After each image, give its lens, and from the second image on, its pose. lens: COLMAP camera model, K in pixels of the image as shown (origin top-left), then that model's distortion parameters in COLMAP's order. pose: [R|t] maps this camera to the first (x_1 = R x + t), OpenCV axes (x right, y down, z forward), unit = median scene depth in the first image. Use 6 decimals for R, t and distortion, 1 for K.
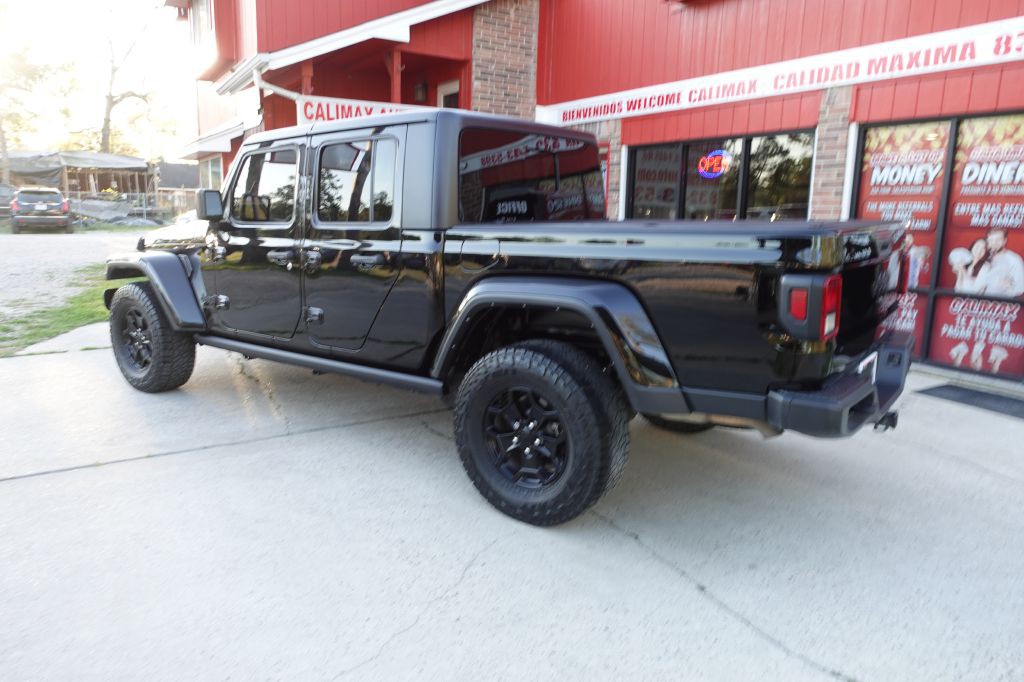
lens RADIAL K [[705.4, 0, 510.6], [0, 705.4, 339.9], [0, 0, 1]] dist [-0.000004, -0.002339]
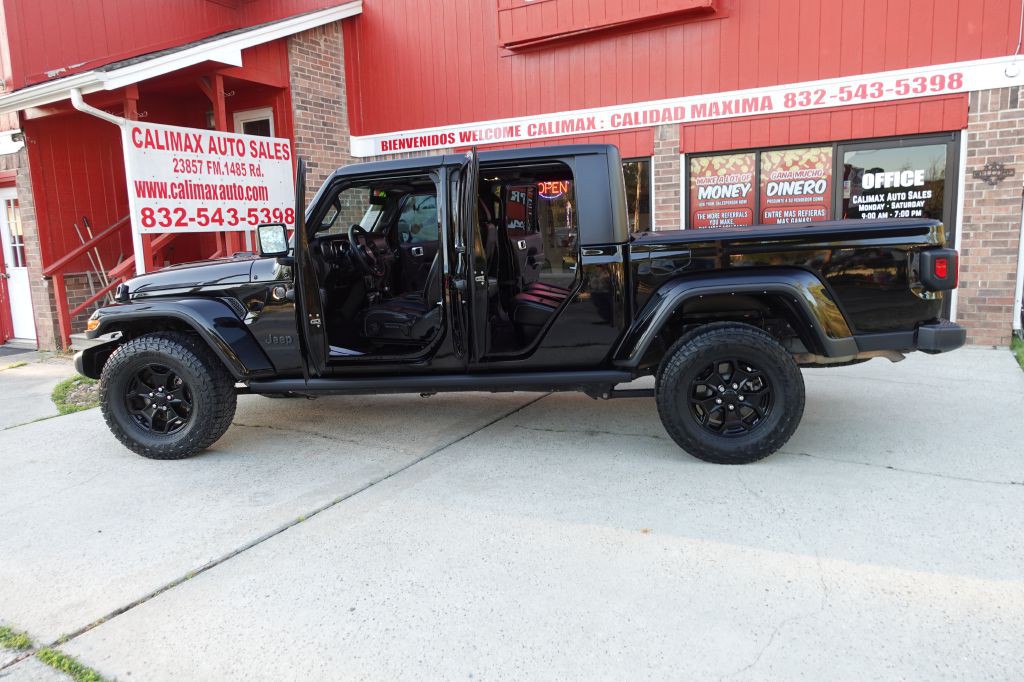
lens RADIAL K [[705.4, 0, 512.2], [0, 705.4, 342.0], [0, 0, 1]] dist [-0.000004, -0.002339]
pose [[0.869823, -0.125333, 0.477179, -0.465688], [0.141383, 0.989952, 0.002297, -0.010034], [-0.472673, 0.065467, 0.878803, 0.025873]]
